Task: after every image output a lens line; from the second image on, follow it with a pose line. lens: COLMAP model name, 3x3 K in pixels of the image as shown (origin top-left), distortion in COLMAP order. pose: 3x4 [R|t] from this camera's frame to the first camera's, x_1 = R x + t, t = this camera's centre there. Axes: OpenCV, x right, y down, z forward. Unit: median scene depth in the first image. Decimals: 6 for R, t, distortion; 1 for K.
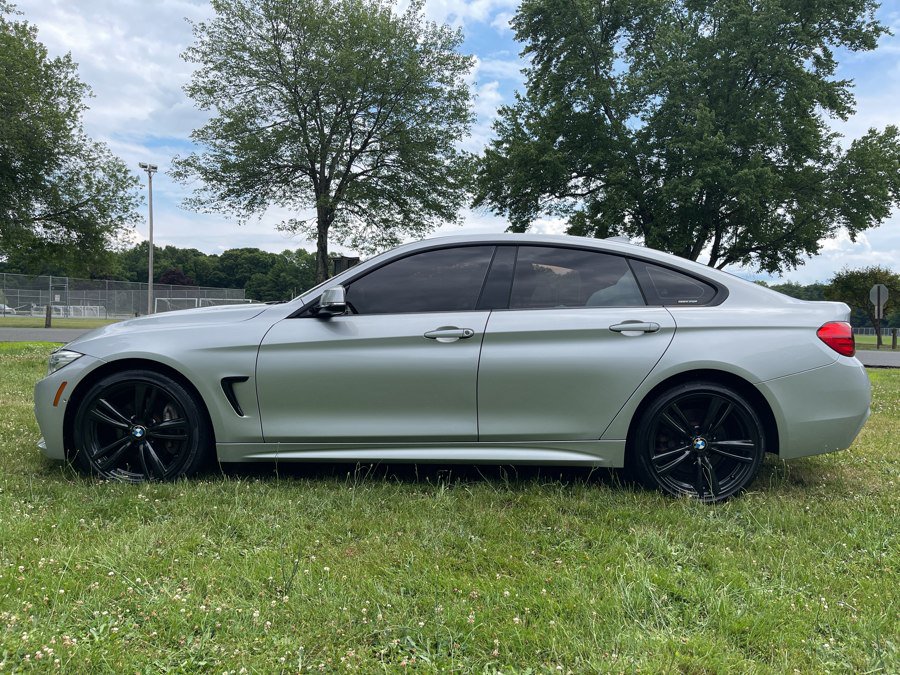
lens RADIAL K [[674.6, 0, 449.5], [0, 674.6, 338.6], [0, 0, 1]] dist [0.071444, -0.102531]
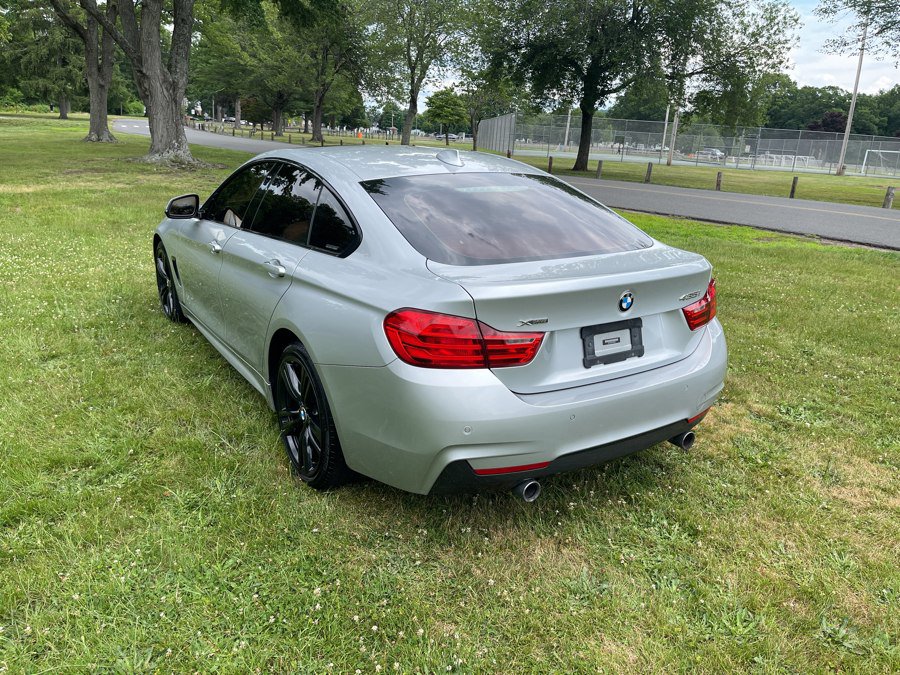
lens RADIAL K [[671.0, 0, 451.4], [0, 671.0, 346.1], [0, 0, 1]] dist [0.087196, -0.125138]
pose [[0.561525, 0.253204, -0.787767, 1.065550], [-0.069513, 0.963100, 0.260010, -0.156537], [0.824535, -0.091242, 0.558406, 0.643483]]
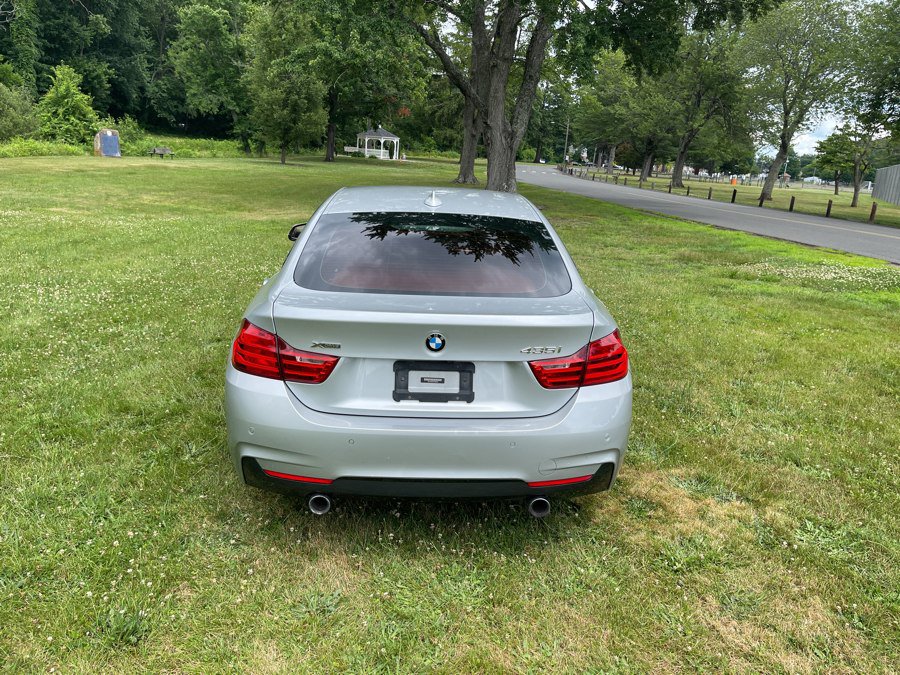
lens RADIAL K [[674.6, 0, 449.5], [0, 674.6, 338.6], [0, 0, 1]] dist [0.071444, -0.102531]
pose [[0.071415, 0.241577, -0.967750, 1.276746], [-0.100627, 0.967023, 0.233969, -0.199282], [0.992358, 0.080673, 0.093369, 1.118755]]
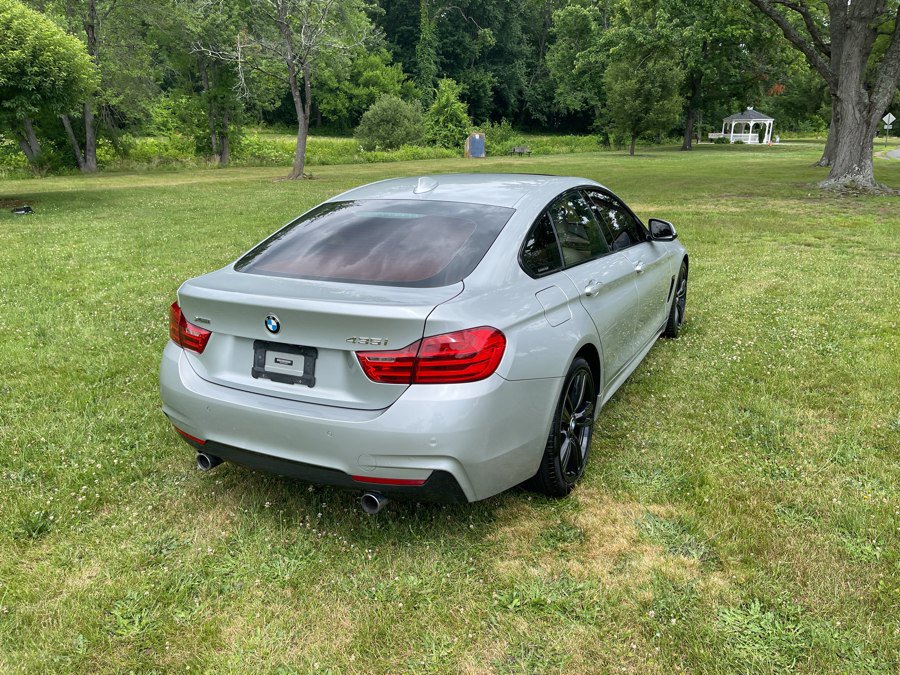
lens RADIAL K [[673.6, 0, 452.0], [0, 673.6, 339.6], [0, 0, 1]] dist [0.068757, -0.097517]
pose [[-0.425313, 0.237764, -0.873257, 1.156784], [-0.049491, 0.957322, 0.284756, -0.228859], [0.903692, 0.164329, -0.395394, 1.615099]]
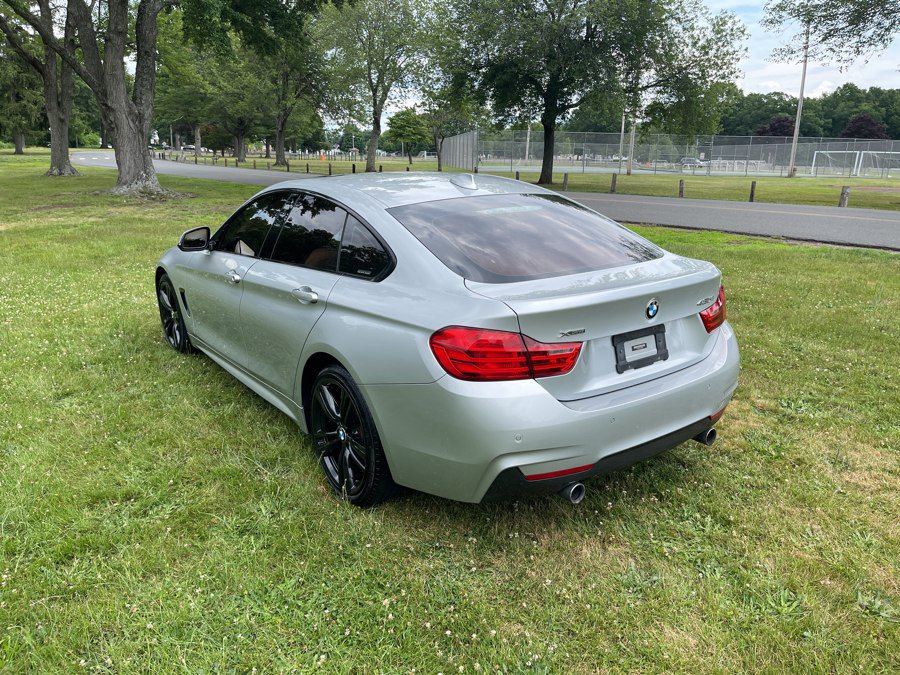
lens RADIAL K [[671.8, 0, 457.4], [0, 671.8, 336.5], [0, 0, 1]] dist [0.081798, -0.119713]
pose [[0.612641, 0.191790, -0.766739, 1.053420], [-0.027796, 0.974739, 0.221609, -0.162204], [0.789873, -0.114454, 0.602496, 0.564397]]
